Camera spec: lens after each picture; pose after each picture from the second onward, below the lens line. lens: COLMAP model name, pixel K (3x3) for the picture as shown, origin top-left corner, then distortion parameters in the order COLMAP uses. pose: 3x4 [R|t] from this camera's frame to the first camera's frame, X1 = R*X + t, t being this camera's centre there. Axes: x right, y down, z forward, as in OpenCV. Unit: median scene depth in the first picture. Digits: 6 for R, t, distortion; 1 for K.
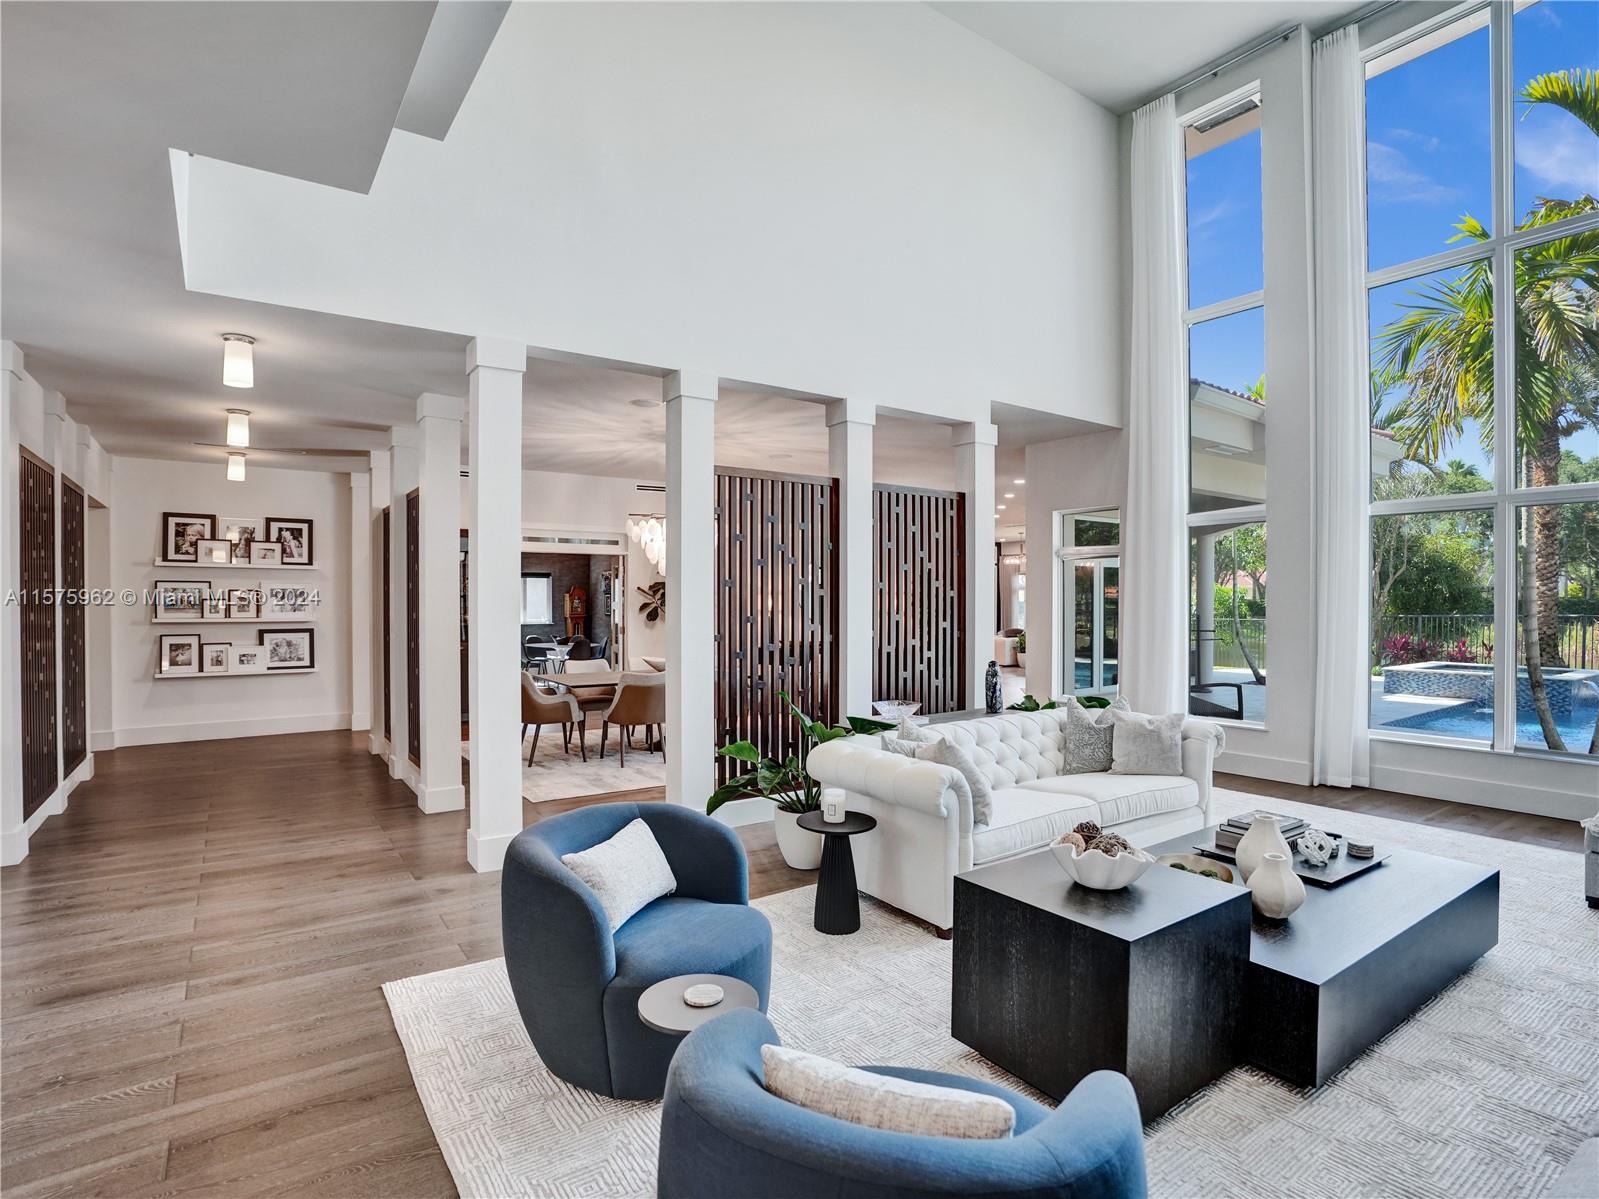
lens RADIAL K [[825.6, 0, 799.5], [0, 825.6, 599.5], [0, 0, 1]] dist [-0.060866, 0.019856]
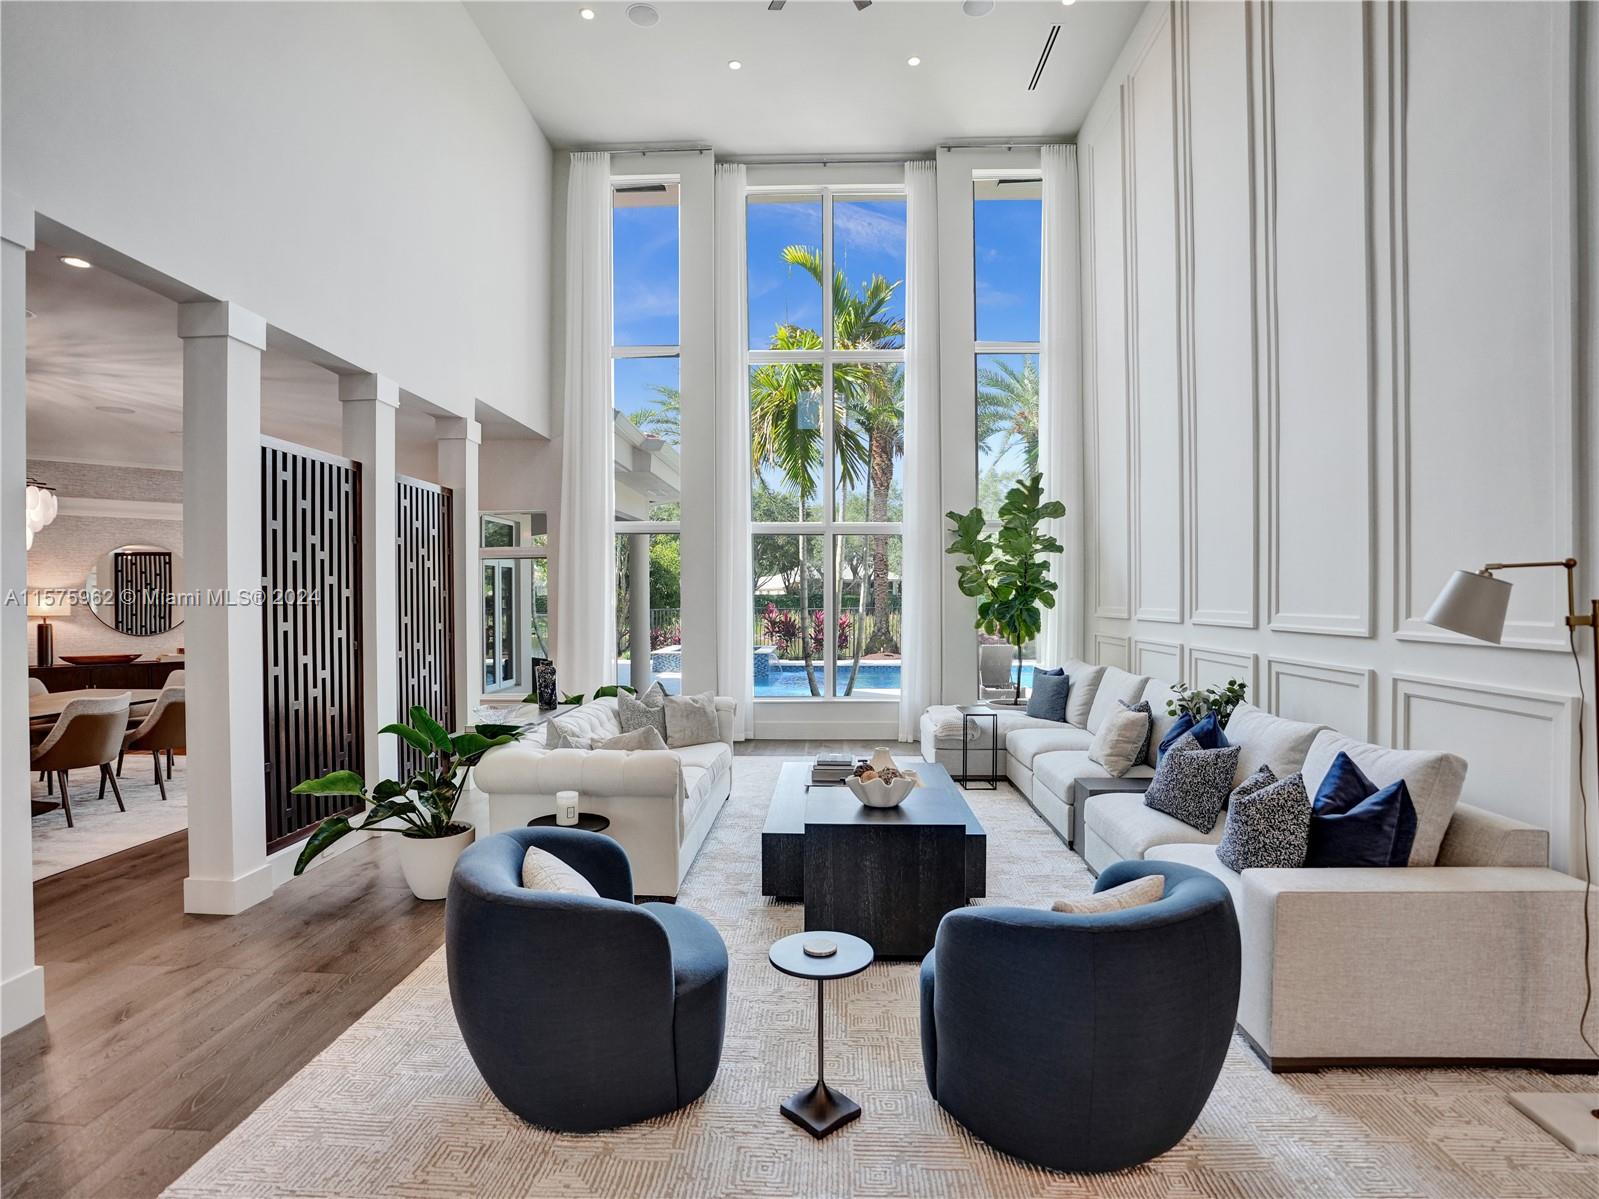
lens RADIAL K [[825.6, 0, 799.5], [0, 825.6, 599.5], [0, 0, 1]] dist [-0.060866, 0.019856]
pose [[0.609221, -0.006376, 0.792975, -0.289638], [0.003743, 0.999980, 0.005164, -0.003357], [-0.792992, -0.000178, 0.609233, 0.087191]]
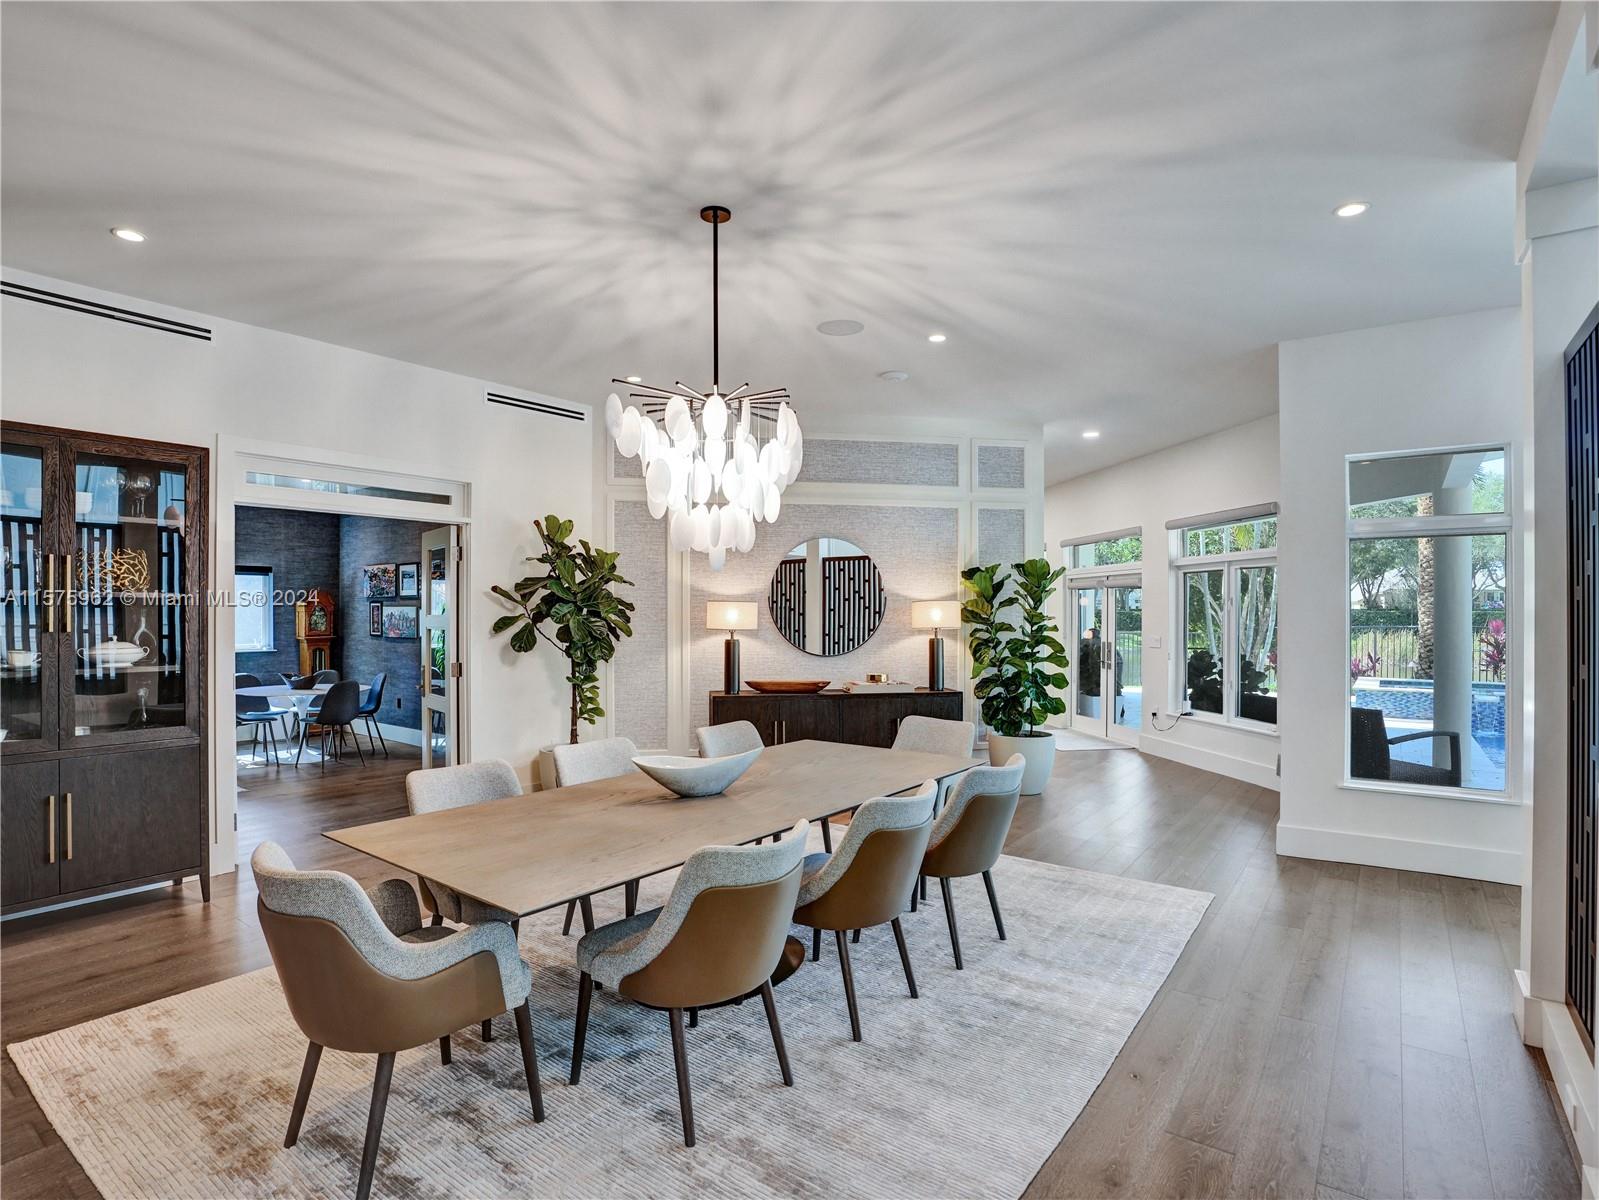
lens RADIAL K [[825.6, 0, 799.5], [0, 825.6, 600.0], [0, 0, 1]] dist [-0.060866, 0.019856]
pose [[0.948827, 0.003794, 0.315775, -0.270861], [0.000345, 0.999915, -0.013049, 0.000797], [-0.315797, 0.012490, 0.948744, 0.701544]]
